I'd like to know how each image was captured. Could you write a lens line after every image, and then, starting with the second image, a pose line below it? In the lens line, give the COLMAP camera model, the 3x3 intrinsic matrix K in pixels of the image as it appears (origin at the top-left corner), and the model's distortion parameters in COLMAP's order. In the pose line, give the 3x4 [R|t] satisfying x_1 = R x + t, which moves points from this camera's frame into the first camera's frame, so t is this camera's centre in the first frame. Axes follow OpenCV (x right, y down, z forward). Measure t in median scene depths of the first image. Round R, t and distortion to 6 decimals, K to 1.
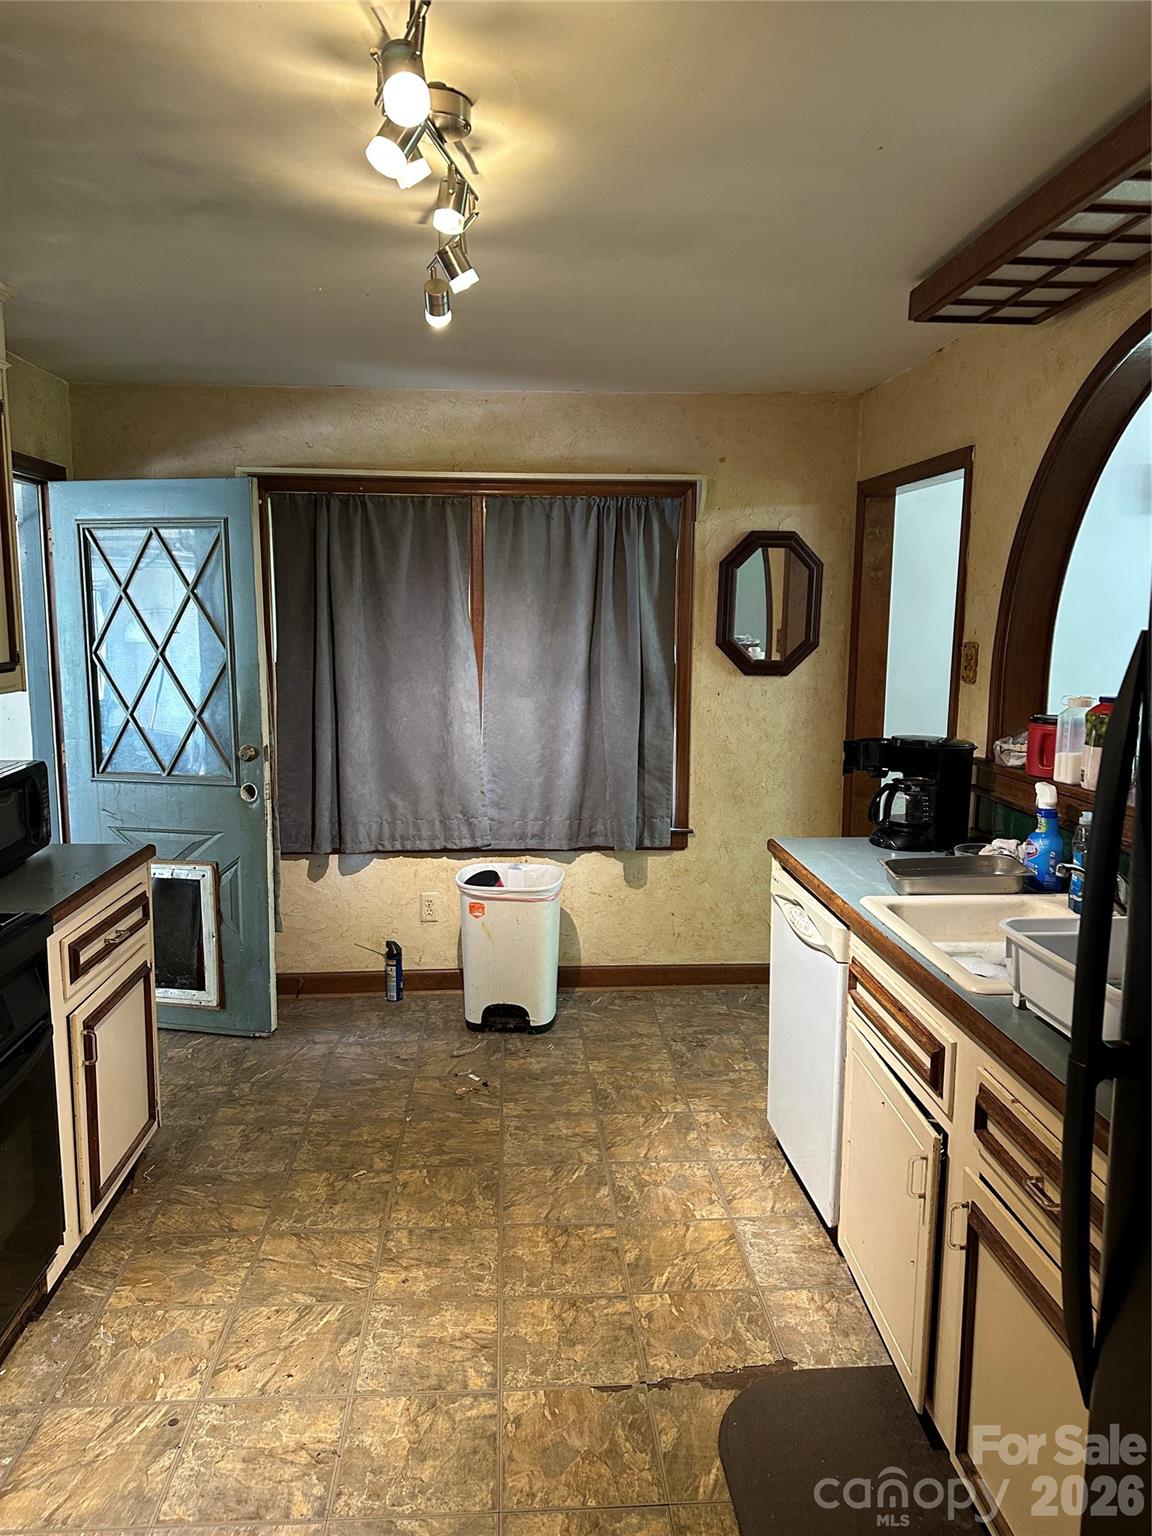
lens RADIAL K [[1070.6, 0, 580.0], [0, 1070.6, 764.4], [0, 0, 1]] dist [0.031968, -0.034704]
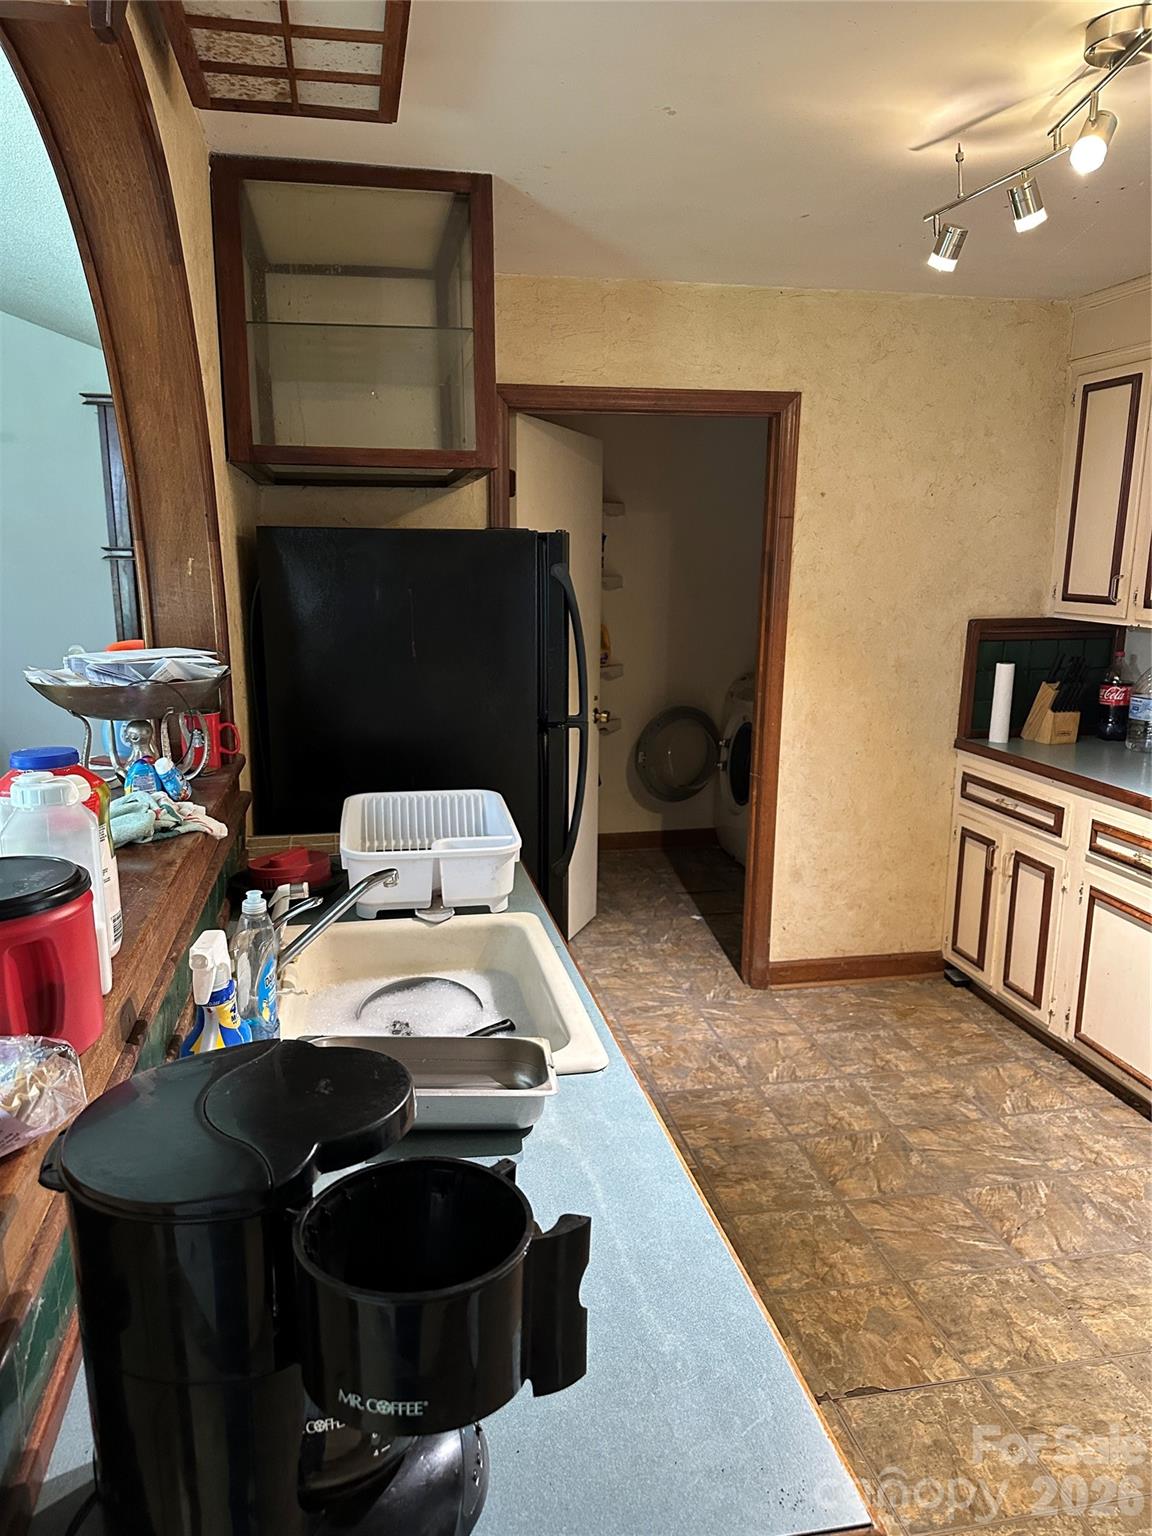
lens RADIAL K [[1070.6, 0, 566.4], [0, 1070.6, 776.1], [0, 0, 1]] dist [0.031968, -0.034704]
pose [[-0.992283, 0.015573, -0.123010, 0.393362], [-0.026886, 0.941452, 0.336074, -0.235458], [0.121042, 0.336788, -0.933768, 1.656134]]
